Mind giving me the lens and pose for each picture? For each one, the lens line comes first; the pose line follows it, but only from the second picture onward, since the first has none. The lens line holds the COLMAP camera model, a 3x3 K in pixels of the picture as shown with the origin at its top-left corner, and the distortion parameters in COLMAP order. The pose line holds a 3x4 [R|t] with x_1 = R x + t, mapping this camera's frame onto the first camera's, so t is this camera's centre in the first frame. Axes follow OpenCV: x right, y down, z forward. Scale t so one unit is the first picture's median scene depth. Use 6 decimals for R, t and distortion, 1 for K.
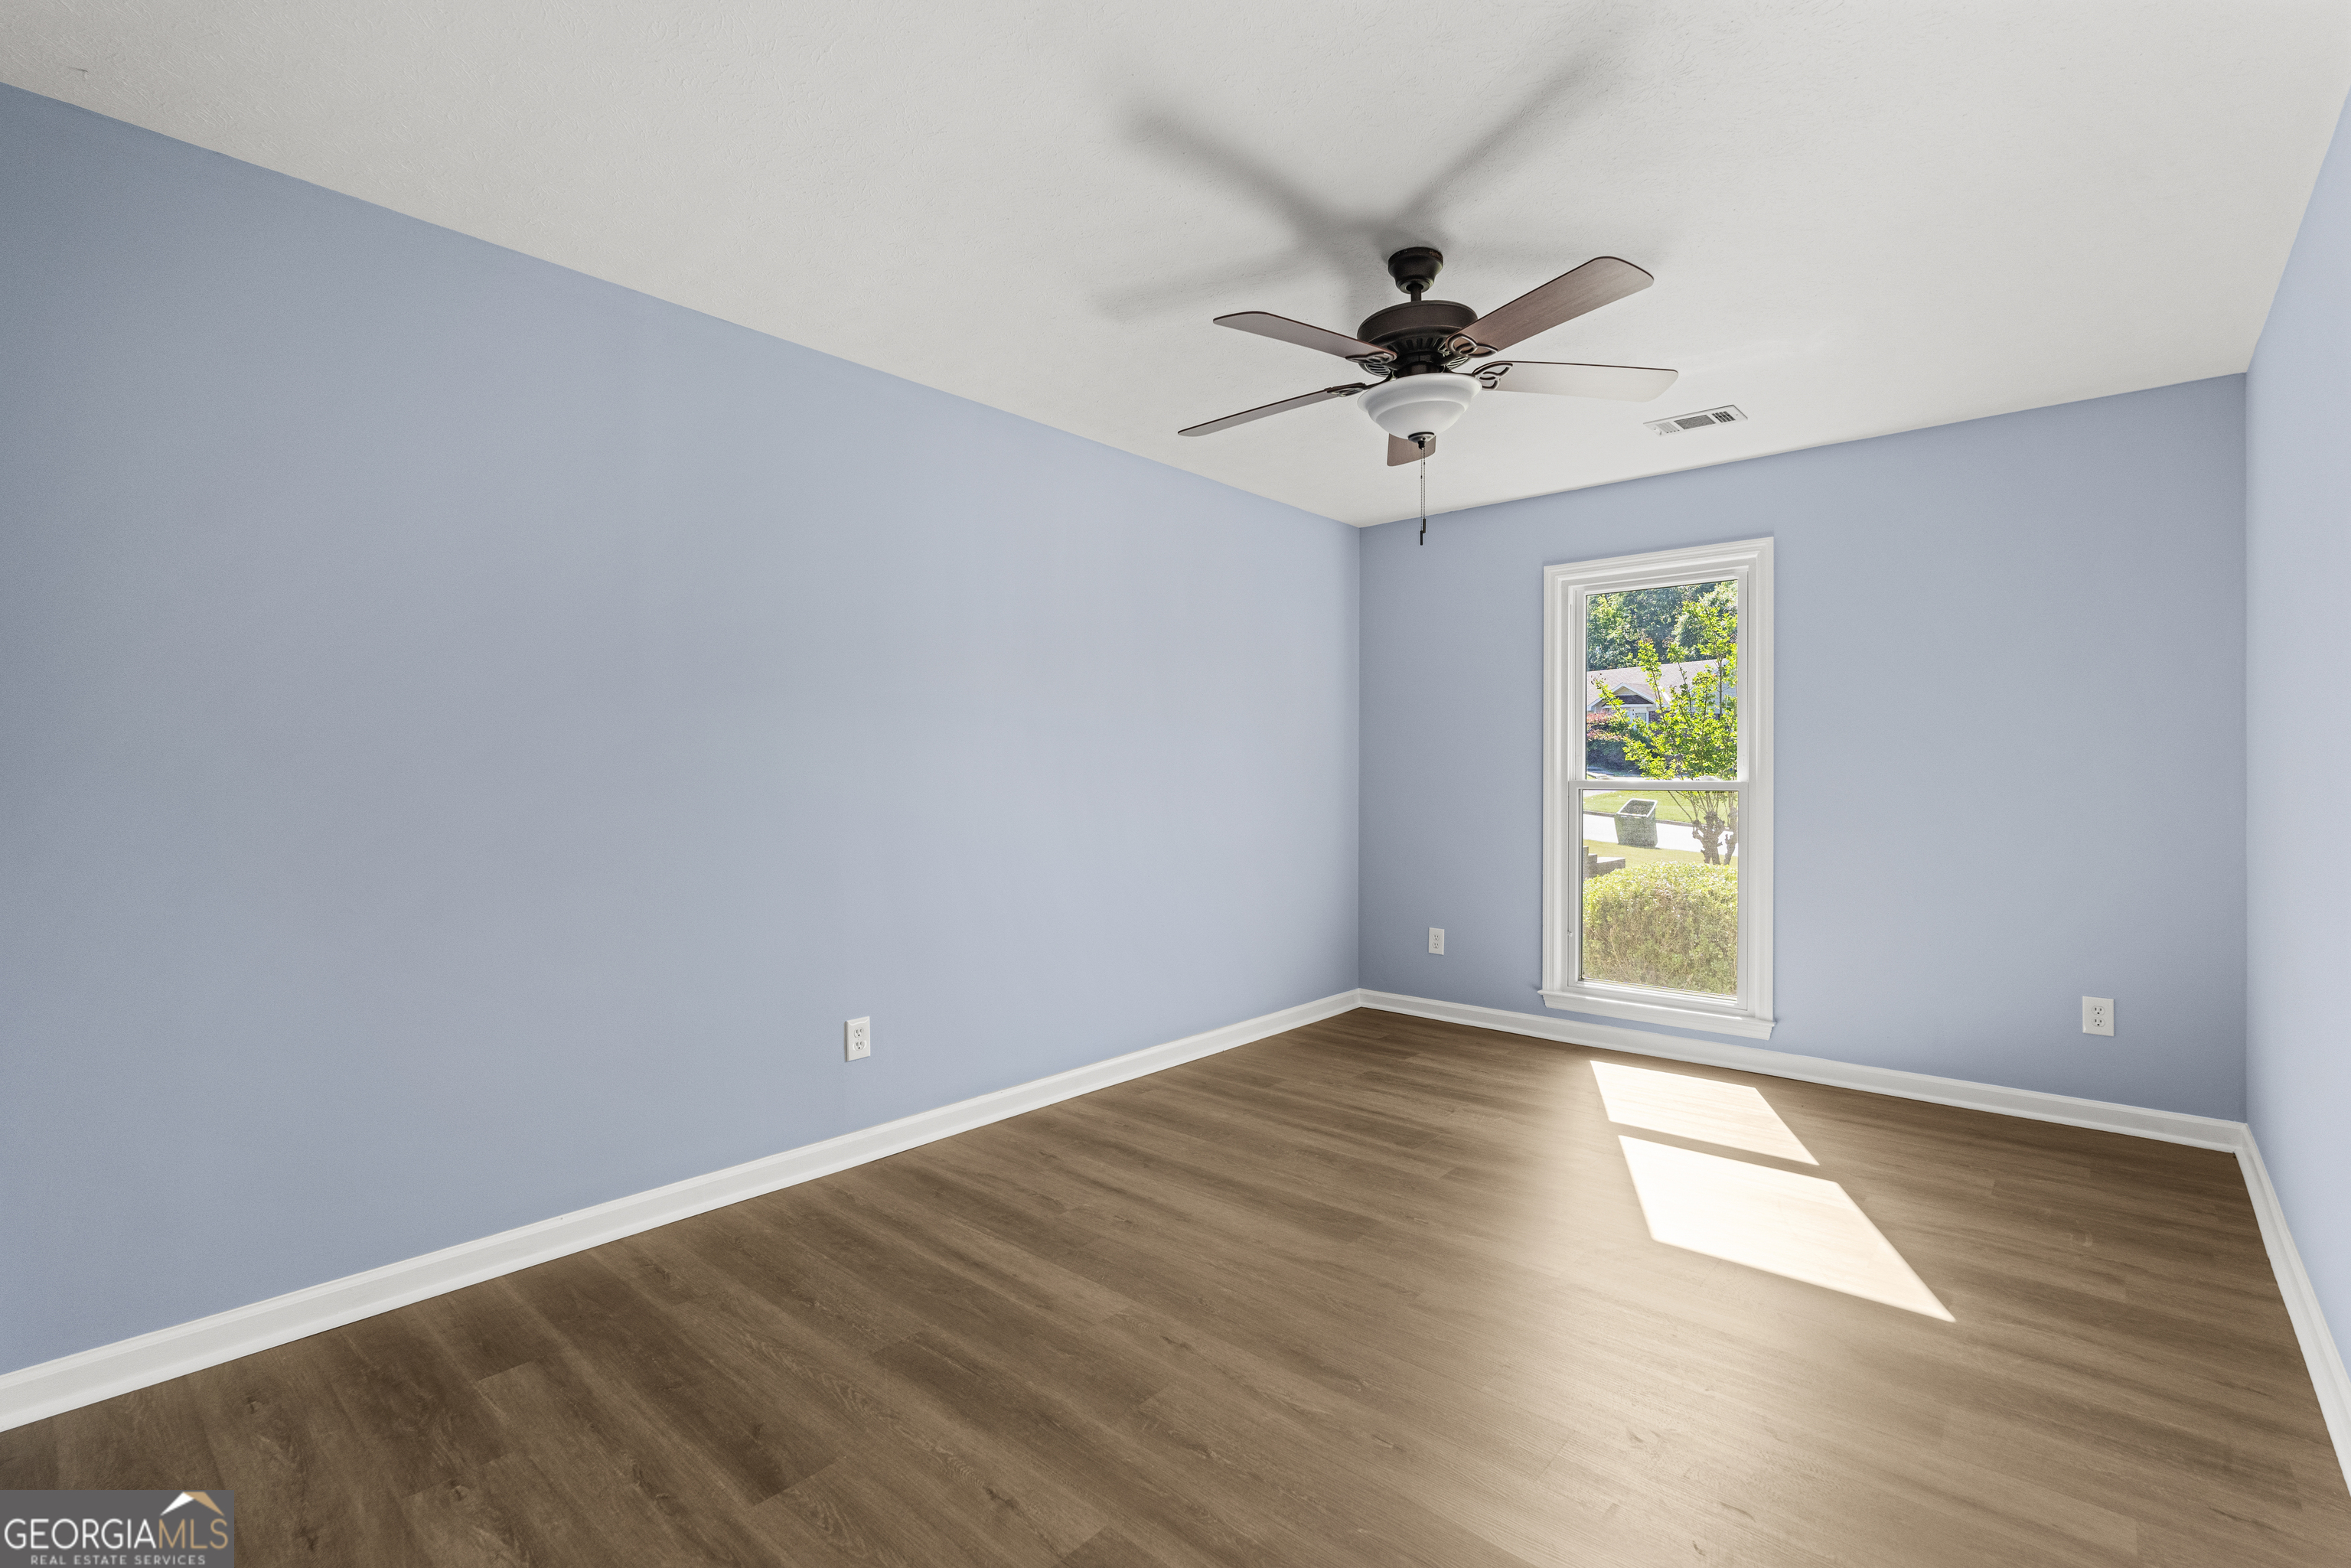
lens RADIAL K [[1054.9, 0, 1169.5], [0, 1054.9, 767.7], [0, 0, 1]] dist [0.003408, 0.000112]
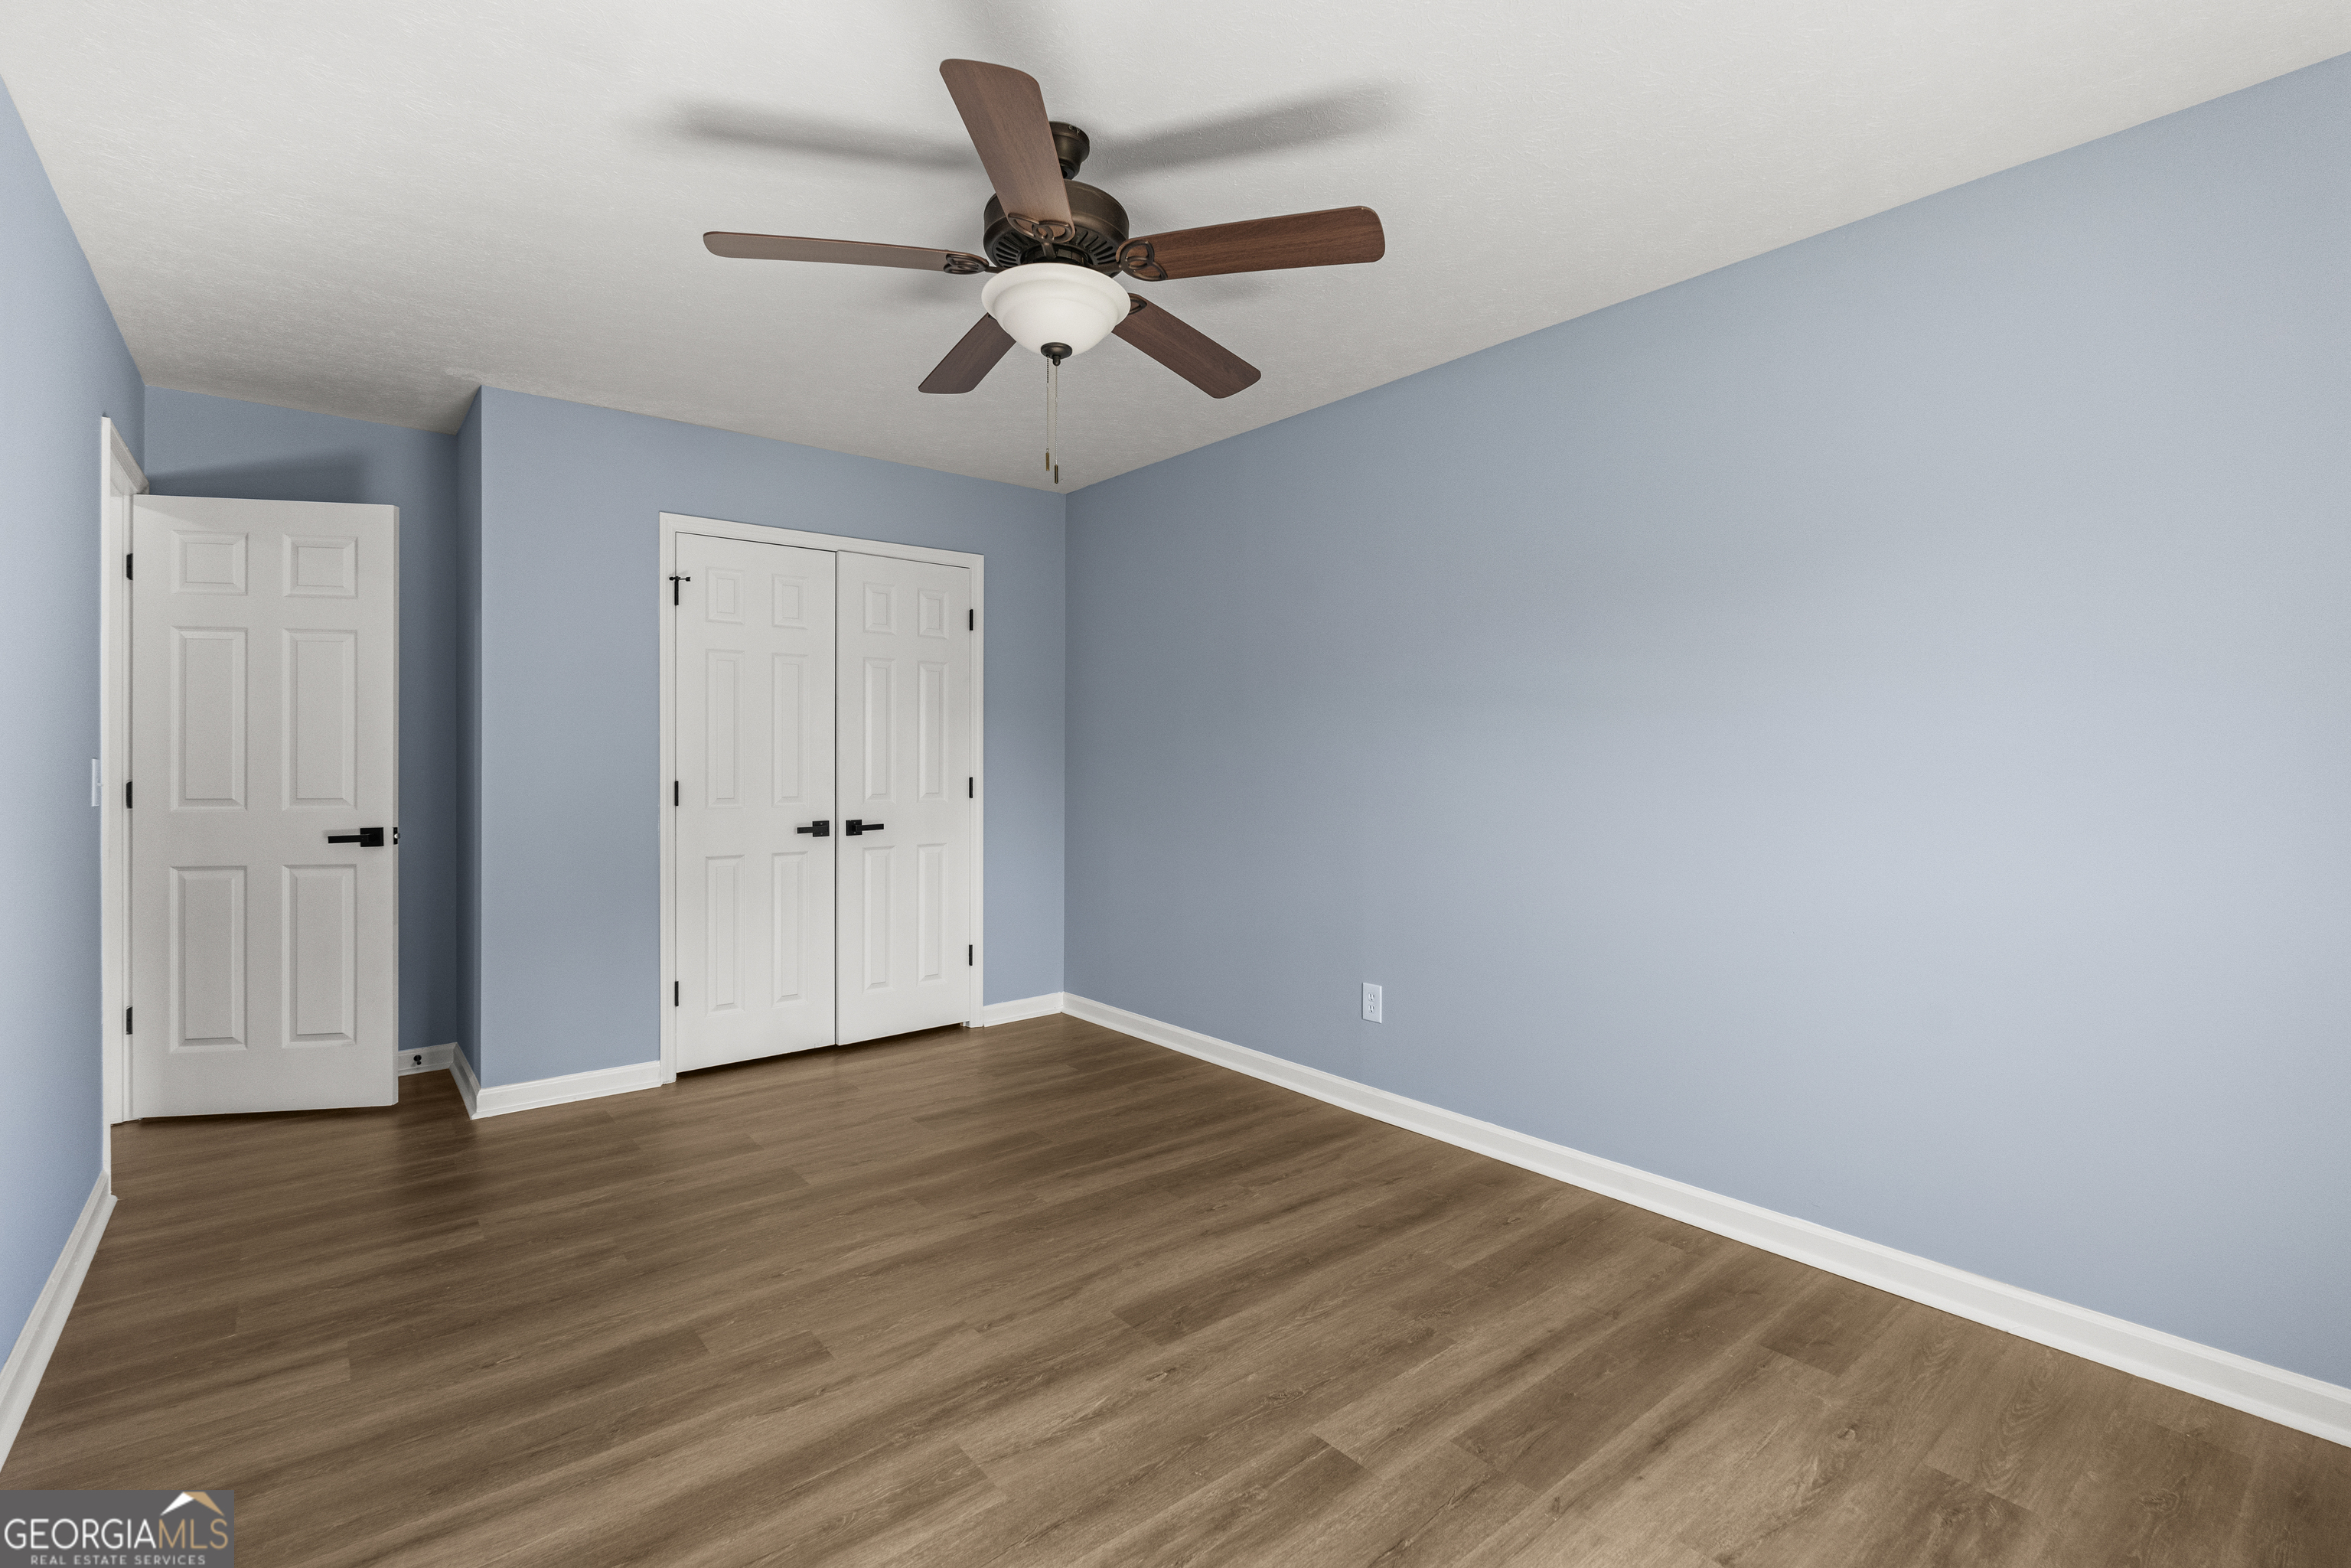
lens RADIAL K [[1054.9, 0, 1171.1], [0, 1054.9, 771.6], [0, 0, 1]] dist [0.003408, 0.000112]
pose [[-0.166245, 0.002688, -0.986081, 0.804790], [0.005039, 0.999986, 0.001877, 0.015120], [0.986072, -0.004657, -0.166256, 0.966158]]
